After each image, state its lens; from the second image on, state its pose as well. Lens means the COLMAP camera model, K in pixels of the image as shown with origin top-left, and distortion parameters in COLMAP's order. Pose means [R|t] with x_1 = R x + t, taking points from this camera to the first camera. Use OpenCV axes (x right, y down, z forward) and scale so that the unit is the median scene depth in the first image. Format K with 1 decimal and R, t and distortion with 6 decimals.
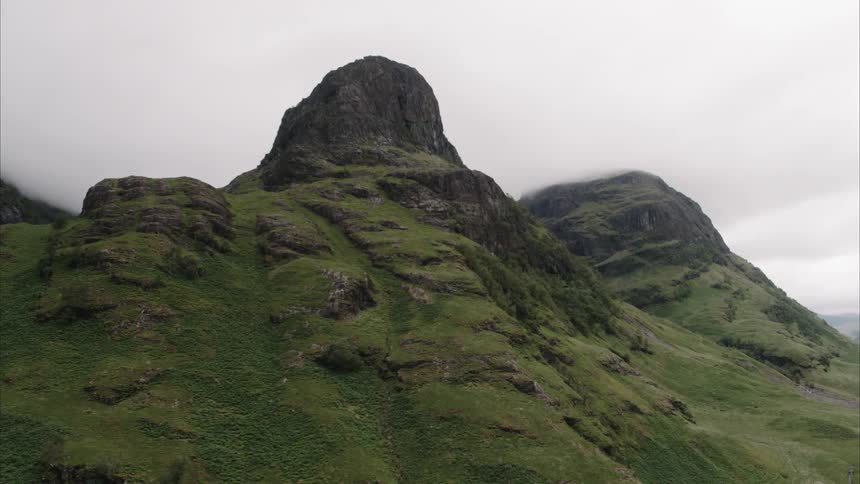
lens RADIAL K [[630.2, 0, 430.0], [0, 630.2, 242.0], [0, 0, 1]] dist [-0.076119, -0.001453]
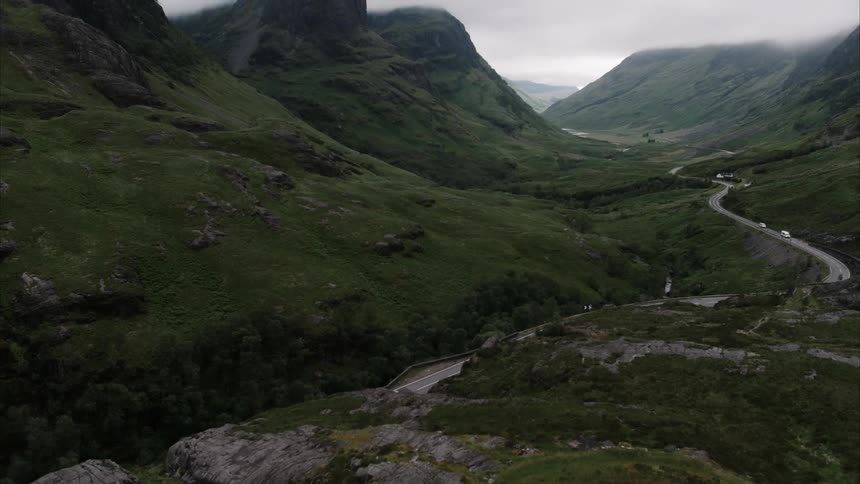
lens RADIAL K [[596.7, 0, 430.0], [0, 596.7, 242.0], [0, 0, 1]] dist [-0.143026, 0.000977]
pose [[0.918184, -0.076152, 0.388766, -0.345615], [-0.080750, 0.924770, 0.371860, -0.124101], [-0.387837, -0.372828, 0.842960, -0.555257]]
